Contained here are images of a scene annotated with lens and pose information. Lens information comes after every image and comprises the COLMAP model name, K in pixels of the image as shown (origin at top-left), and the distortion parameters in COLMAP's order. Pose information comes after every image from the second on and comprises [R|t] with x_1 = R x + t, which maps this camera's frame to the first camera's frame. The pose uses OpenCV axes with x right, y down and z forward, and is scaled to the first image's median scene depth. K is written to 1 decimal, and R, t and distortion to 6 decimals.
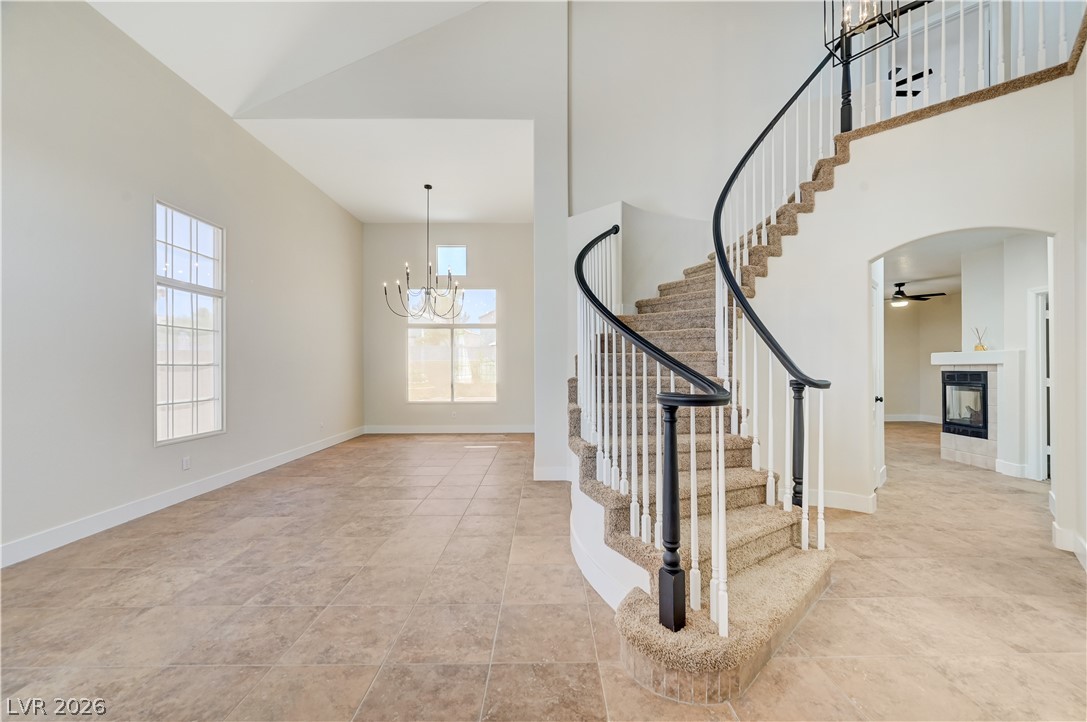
lens RADIAL K [[432.3, 0, 544.2], [0, 432.3, 367.6], [0, 0, 1]] dist [-0.003316, 0.001722]
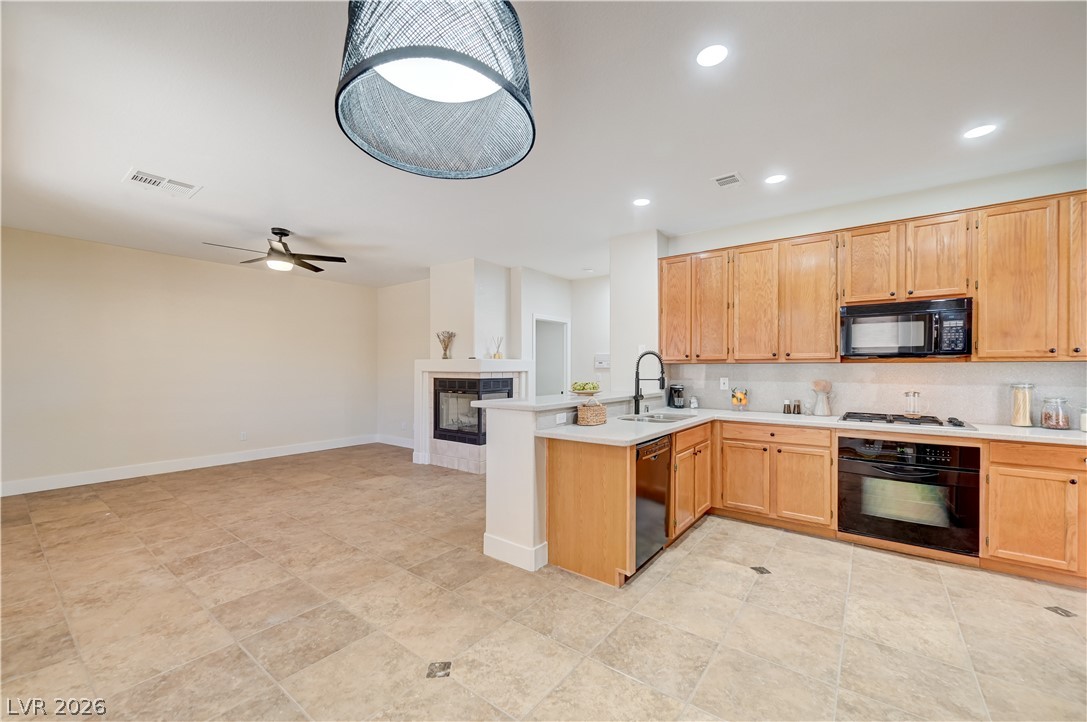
lens RADIAL K [[432.3, 0, 546.6], [0, 432.3, 368.3], [0, 0, 1]] dist [-0.003316, 0.001722]
pose [[-0.797689, 0.002111, 0.603065, 0.265723], [-0.000583, 0.999991, -0.004270, -0.011280], [-0.603069, -0.003758, -0.797680, 1.710767]]
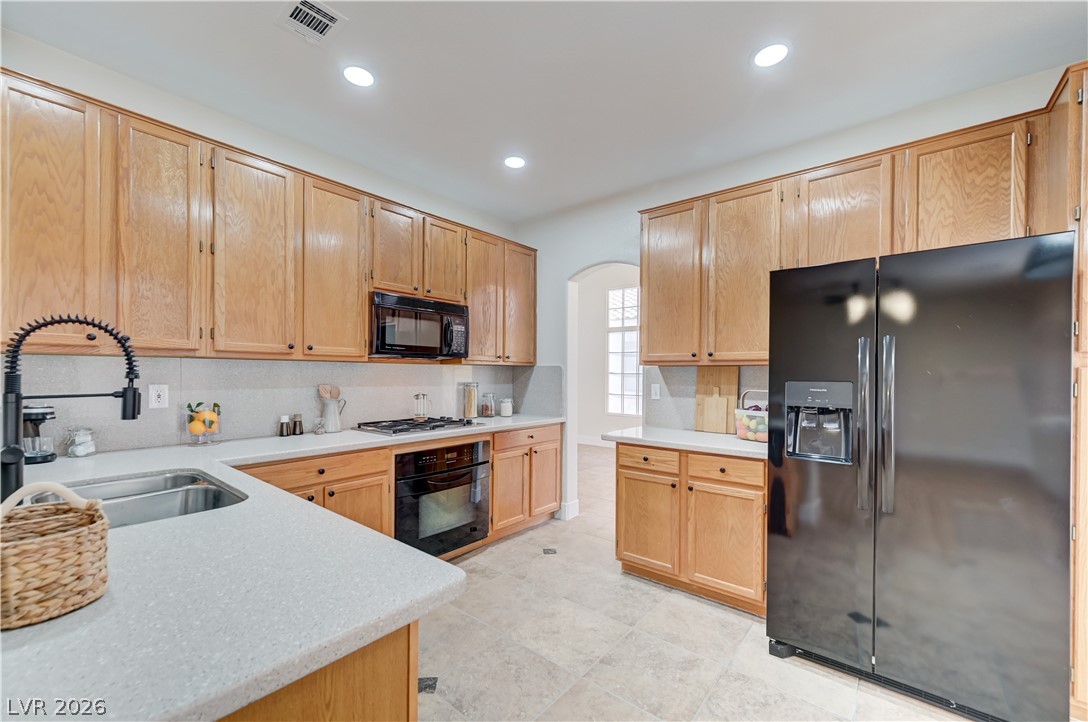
lens RADIAL K [[432.7, 0, 550.7], [0, 432.7, 376.6], [0, 0, 1]] dist [-0.003316, 0.001722]
pose [[-0.630867, 0.003622, -0.775883, 0.554867], [-0.005394, 0.999944, 0.009054, -0.010973], [0.775873, 0.009897, -0.630812, 1.434940]]
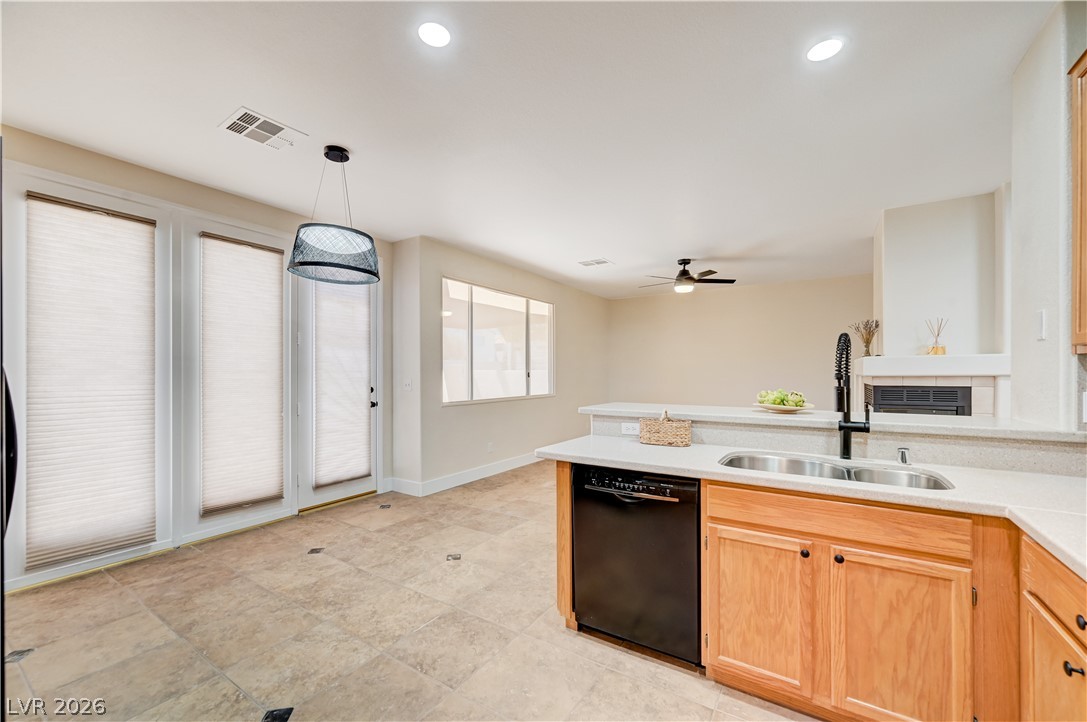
lens RADIAL K [[432.3, 0, 551.1], [0, 432.3, 373.5], [0, 0, 1]] dist [-0.003316, 0.001722]
pose [[0.536691, -0.000270, 0.843779, 0.143330], [-0.001129, 0.999999, 0.001038, -0.010495], [-0.843778, -0.001510, 0.536690, 1.102393]]
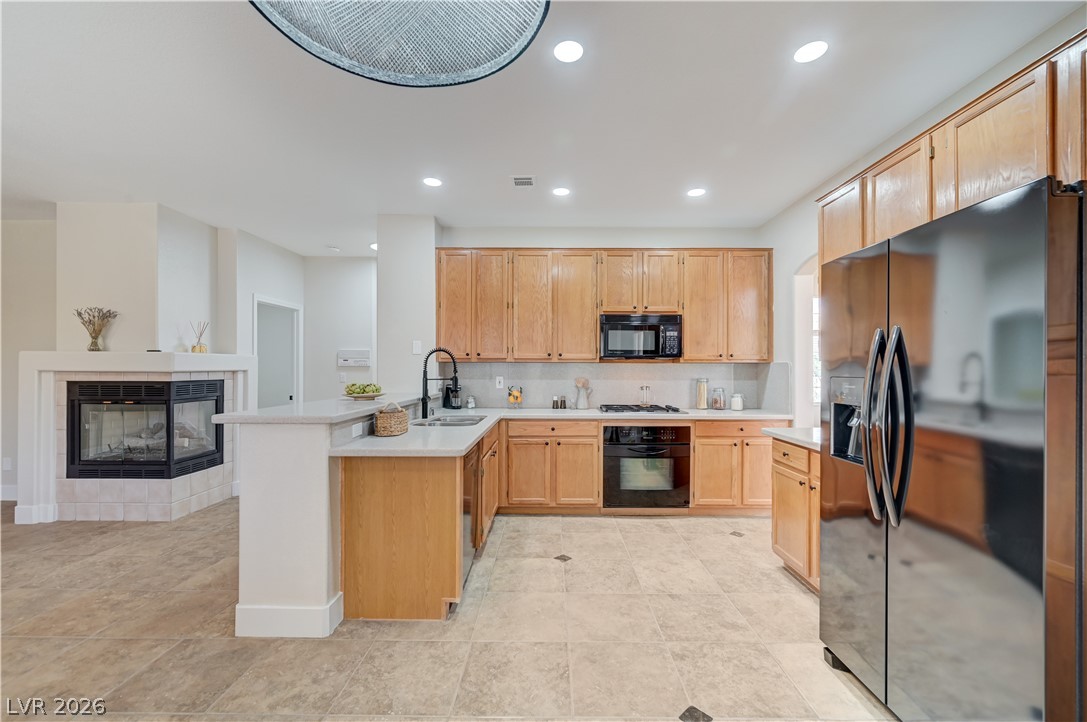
lens RADIAL K [[446.0, 0, 549.3], [0, 446.0, 367.9], [0, 0, 1]] dist [-0.005970, 0.001407]
pose [[-0.999993, -0.000880, 0.003577, 0.383956], [-0.000890, 0.999996, -0.002664, -0.011424], [-0.003575, -0.002667, -0.999990, 1.708086]]
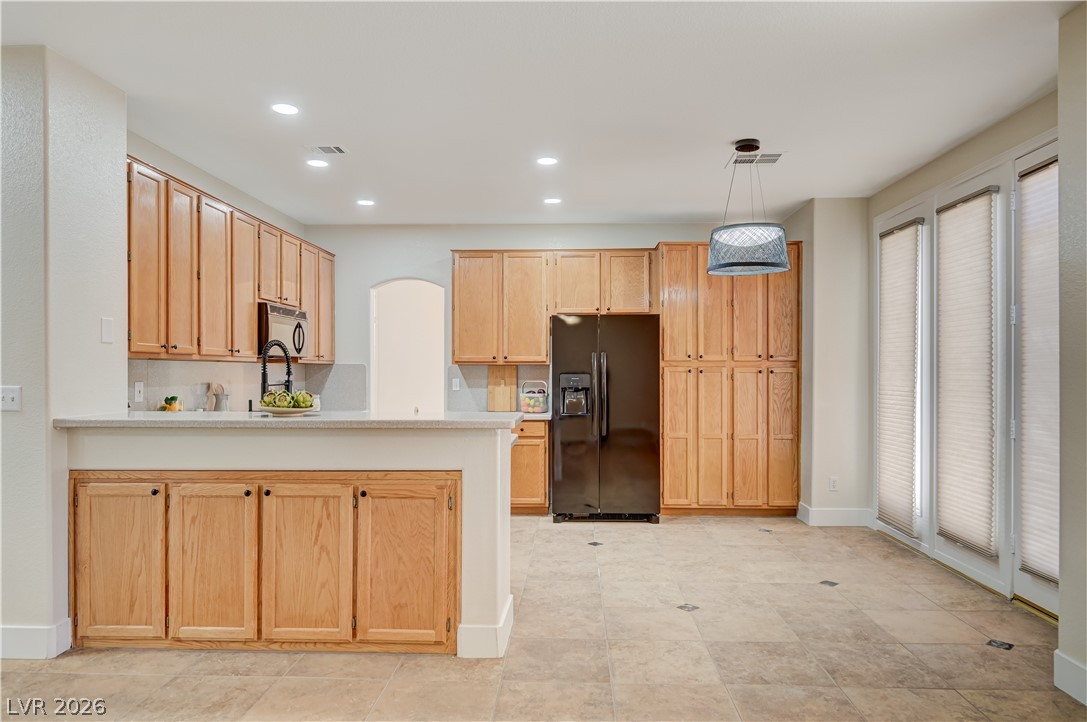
lens RADIAL K [[679.4, 0, 550.1], [0, 679.4, 375.3], [0, 0, 1]] dist [-0.003481, 0.000686]
pose [[-0.034875, 0.007454, -0.999364, 1.197170], [0.000453, 0.999972, 0.007443, -0.011180], [0.999392, -0.000193, -0.034878, 1.383305]]
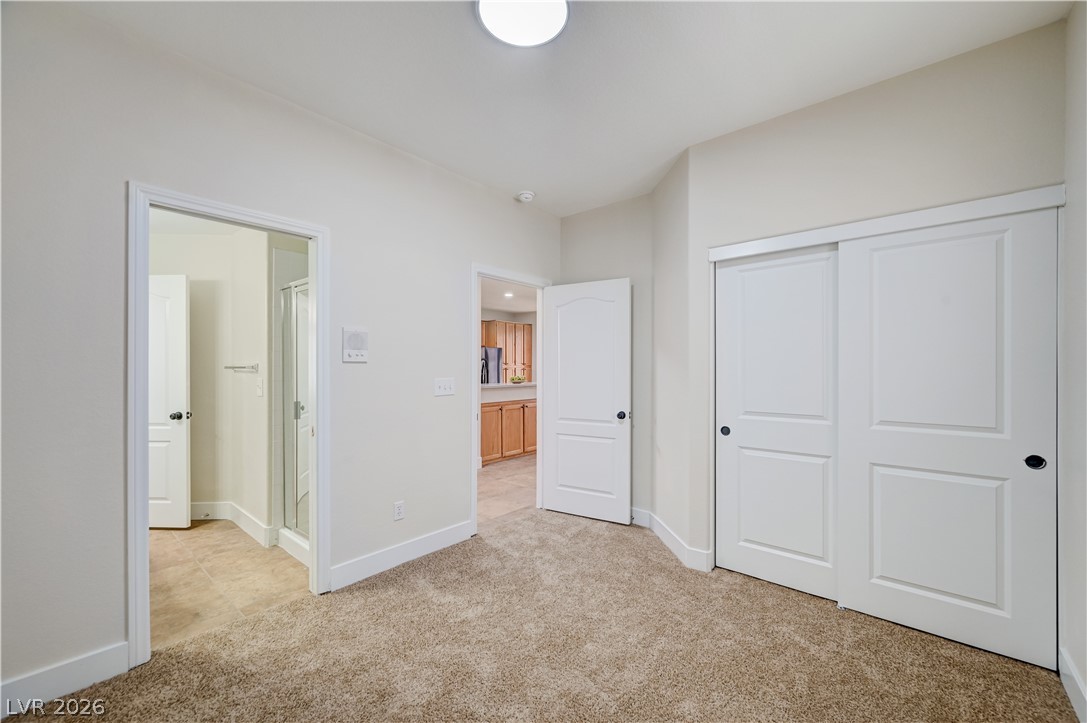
lens RADIAL K [[432.3, 0, 546.1], [0, 432.3, 363.3], [0, 0, 1]] dist [-0.003316, 0.001722]
pose [[0.759179, -0.006582, -0.650849, 1.438174], [-0.000174, 0.999947, -0.010315, -0.014089], [0.650882, 0.007945, 0.759137, 0.303975]]
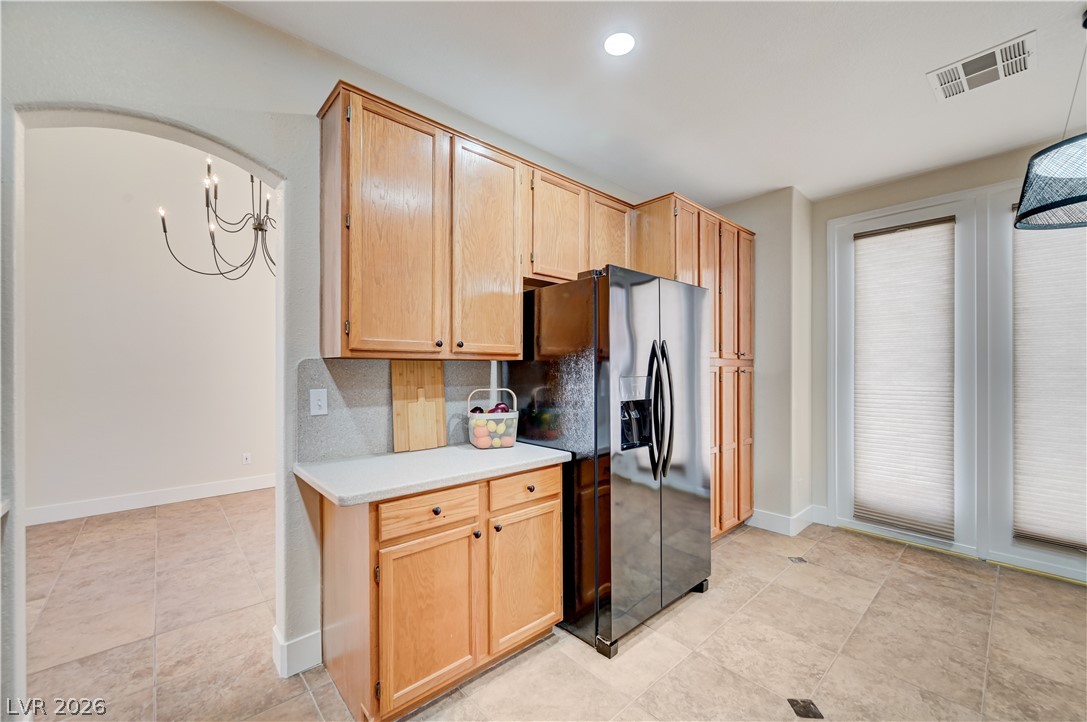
lens RADIAL K [[432.3, 0, 548.1], [0, 432.3, 366.2], [0, 0, 1]] dist [-0.003316, 0.001722]
pose [[0.677032, -0.004257, -0.735941, 0.386649], [0.000676, 0.999986, -0.005162, -0.012354], [0.735953, 0.002998, 0.677026, 1.081376]]
